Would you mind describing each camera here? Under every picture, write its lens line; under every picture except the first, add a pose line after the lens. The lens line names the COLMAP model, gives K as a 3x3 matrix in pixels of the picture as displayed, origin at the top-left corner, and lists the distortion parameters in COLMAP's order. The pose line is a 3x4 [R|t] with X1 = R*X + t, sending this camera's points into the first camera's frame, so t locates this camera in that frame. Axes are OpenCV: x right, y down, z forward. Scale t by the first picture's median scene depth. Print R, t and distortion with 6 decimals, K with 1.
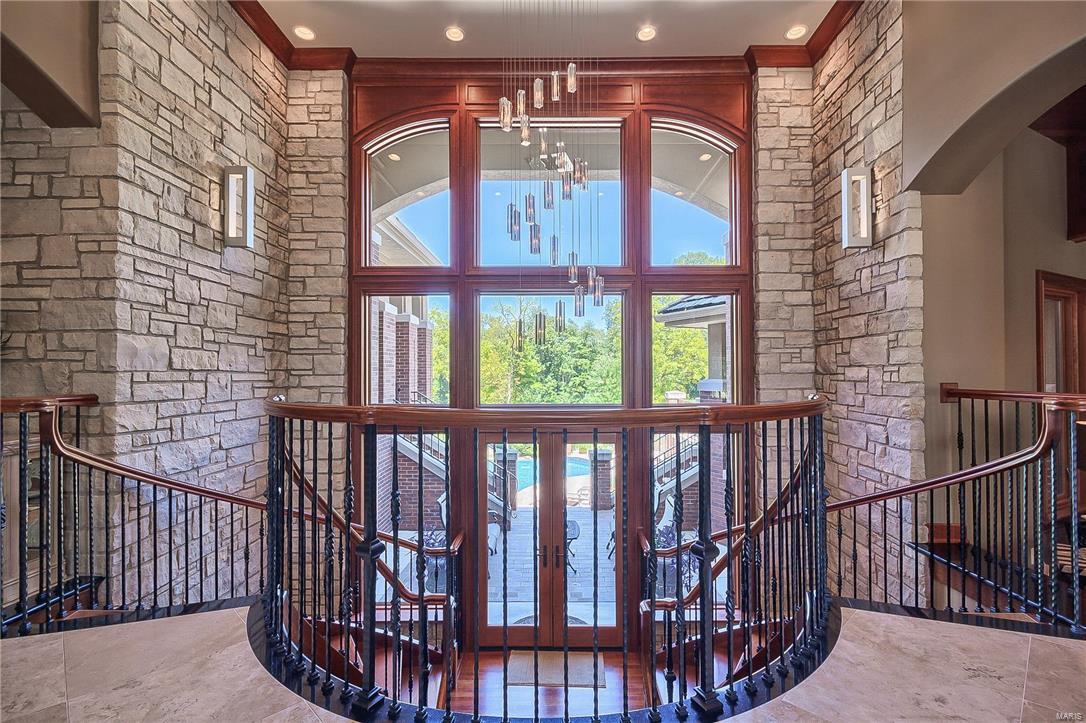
lens RADIAL K [[493.1, 0, 544.6], [0, 493.1, 371.9], [0, 0, 1]] dist [0.002861, -0.000009]
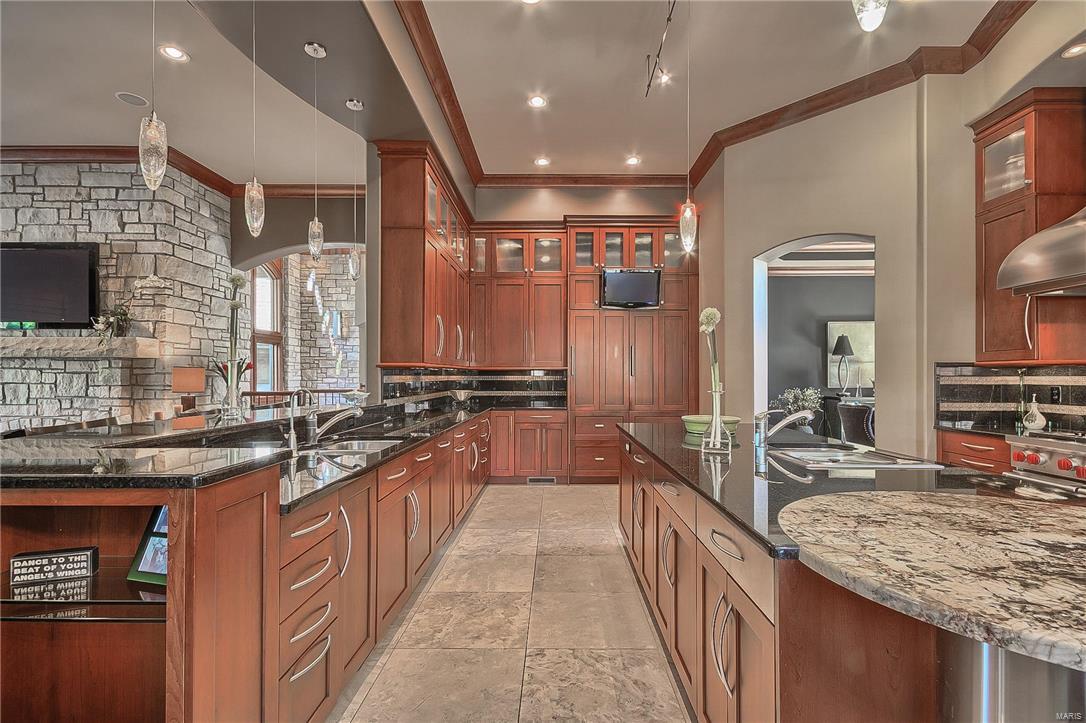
lens RADIAL K [[493.1, 0, 544.6], [0, 493.1, 371.9], [0, 0, 1]] dist [0.002861, -0.000009]
pose [[-0.000525, 0.009069, 0.999959, -2.383820], [-0.001279, 0.999958, -0.009070, -0.023512], [-0.999999, -0.001283, -0.000514, -0.252417]]
